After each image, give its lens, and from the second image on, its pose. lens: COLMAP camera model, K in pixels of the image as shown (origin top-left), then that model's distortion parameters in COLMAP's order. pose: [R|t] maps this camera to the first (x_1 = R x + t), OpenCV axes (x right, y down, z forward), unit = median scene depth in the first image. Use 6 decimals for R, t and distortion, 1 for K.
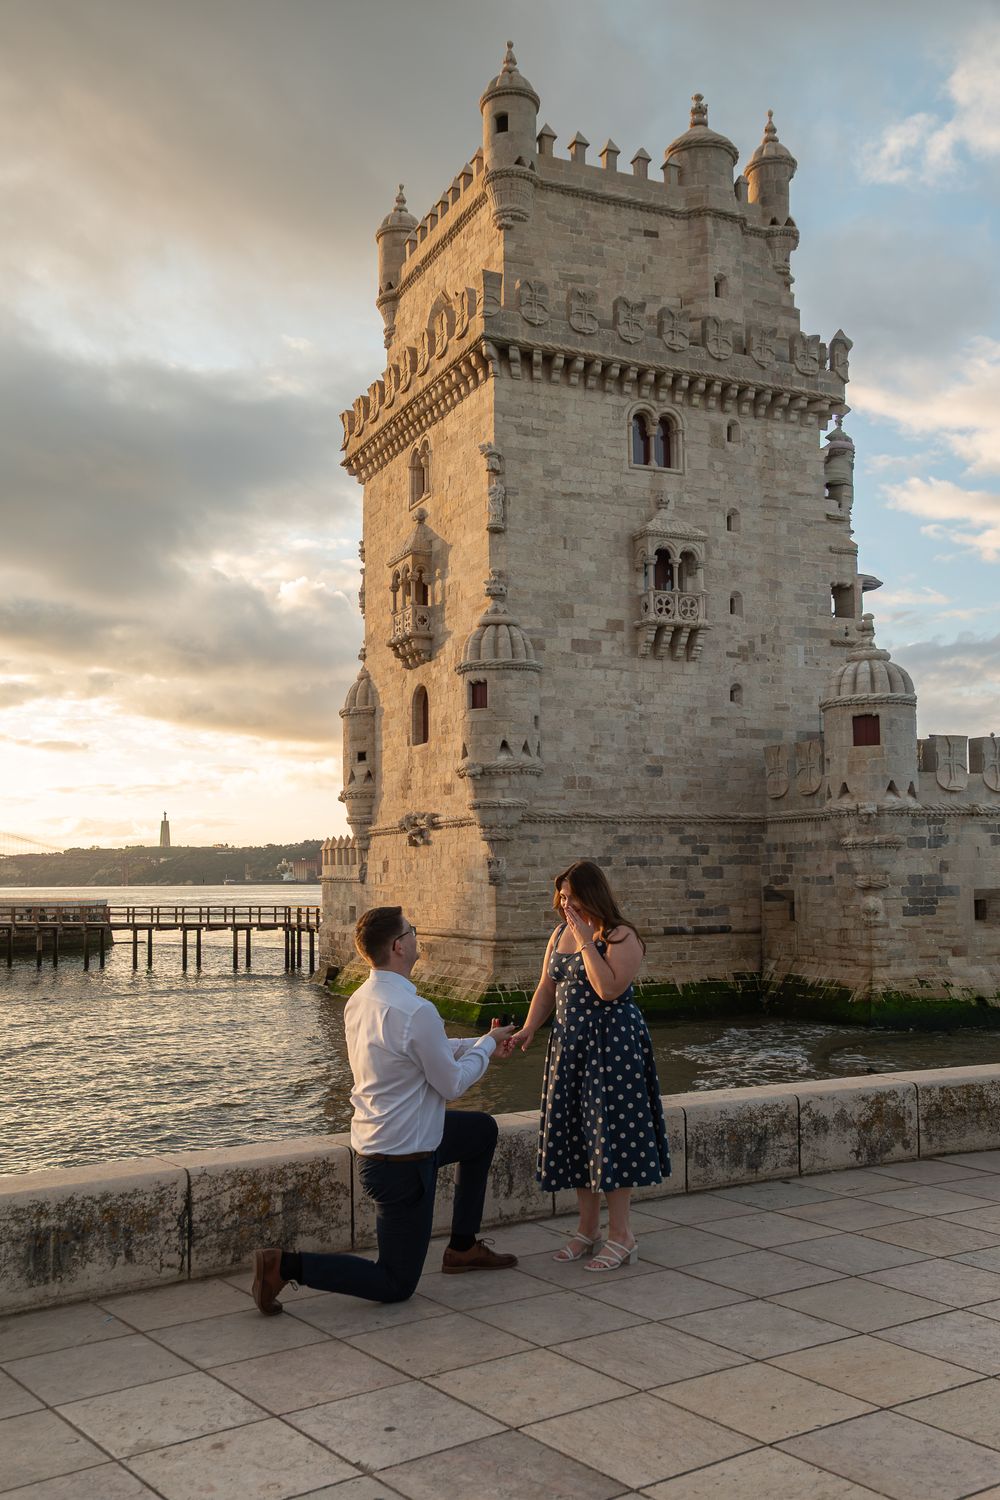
lens RADIAL K [[1404.9, 0, 501.3], [0, 1404.9, 752.5], [0, 0, 1]] dist [-0.002084, 0.000000]
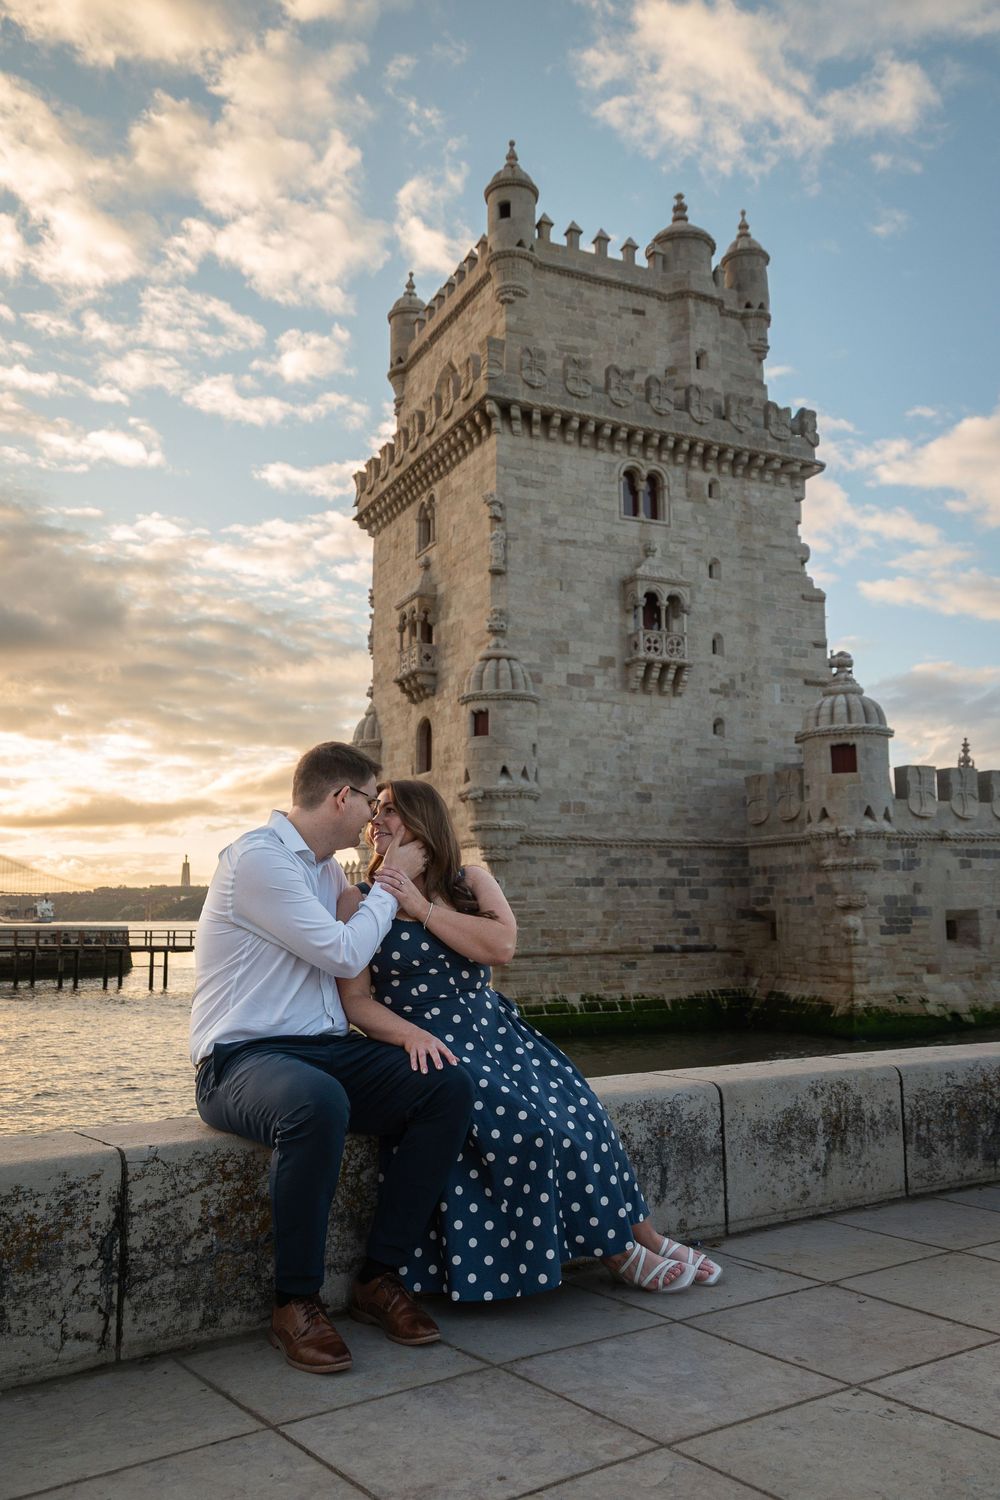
lens RADIAL K [[1150.7, 0, 500.6], [0, 1150.7, 749.4], [0, 0, 1]] dist [0.009834, -0.003866]
pose [[0.999679, 0.008209, 0.023978, -0.021156], [-0.006438, 0.997311, -0.073005, 0.041202], [-0.024513, 0.072827, 0.997043, 0.128060]]
